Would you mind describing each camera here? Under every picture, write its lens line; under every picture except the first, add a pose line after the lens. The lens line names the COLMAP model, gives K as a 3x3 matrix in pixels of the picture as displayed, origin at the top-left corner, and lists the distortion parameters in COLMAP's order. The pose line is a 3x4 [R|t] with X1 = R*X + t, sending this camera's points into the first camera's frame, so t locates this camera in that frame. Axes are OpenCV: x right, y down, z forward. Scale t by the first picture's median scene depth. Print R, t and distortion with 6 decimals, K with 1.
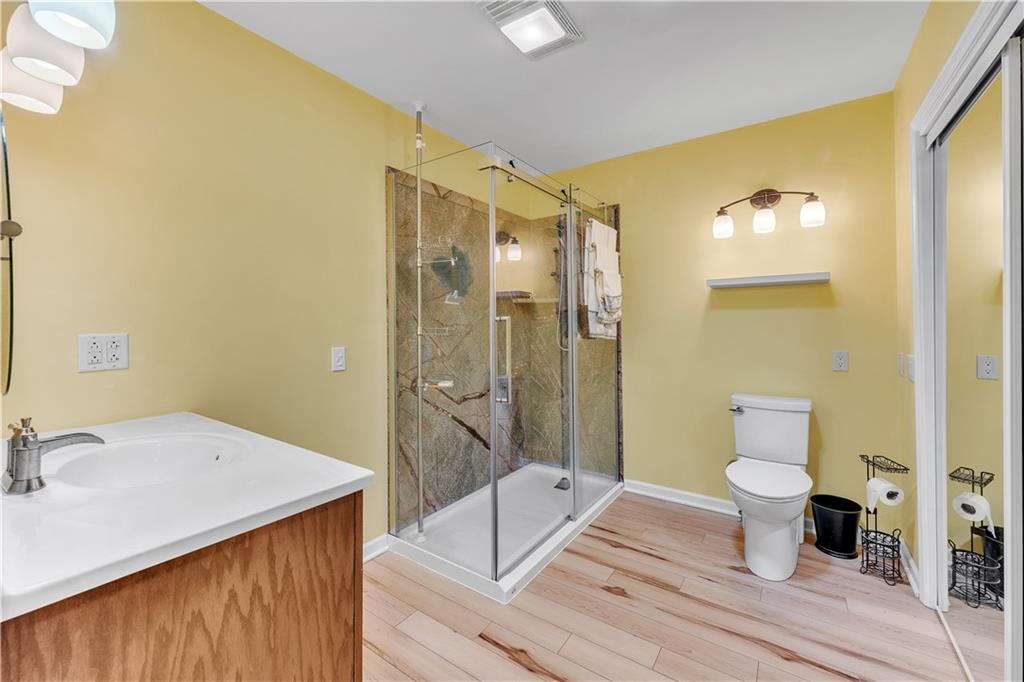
lens RADIAL K [[415.4, 0, 507.3], [0, 415.4, 321.9], [0, 0, 1]] dist [0.002737, 0.000237]
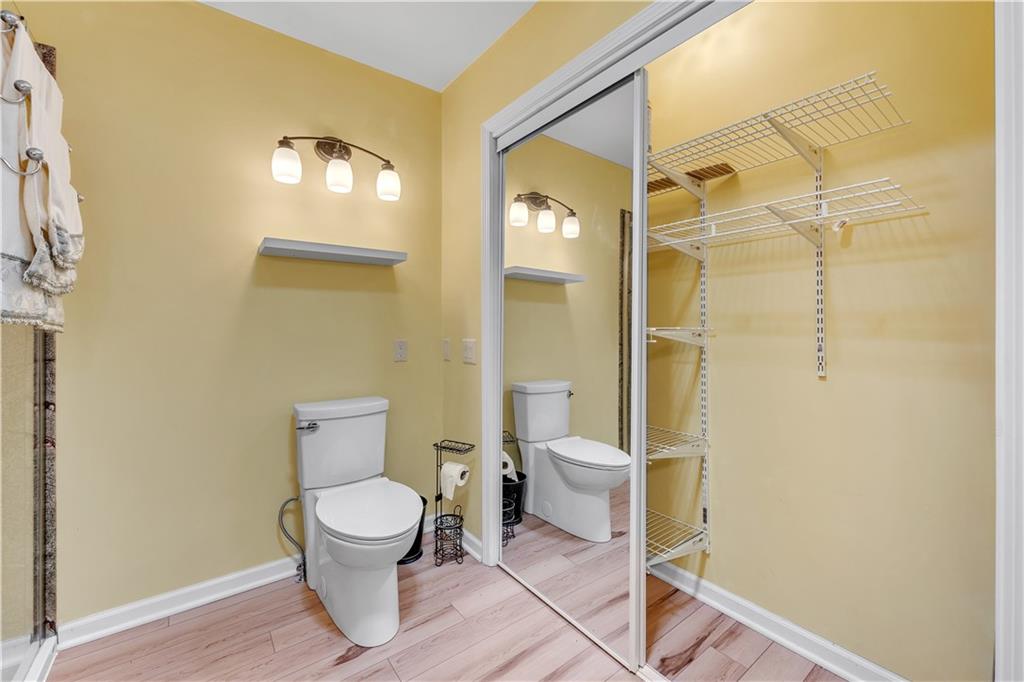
lens RADIAL K [[415.4, 0, 497.2], [0, 415.4, 326.0], [0, 0, 1]] dist [0.002737, 0.000237]
pose [[0.310016, 0.010349, 0.950675, -0.026221], [-0.006583, 0.999940, -0.008739, 0.043155], [-0.950708, -0.003549, 0.310066, 0.474203]]
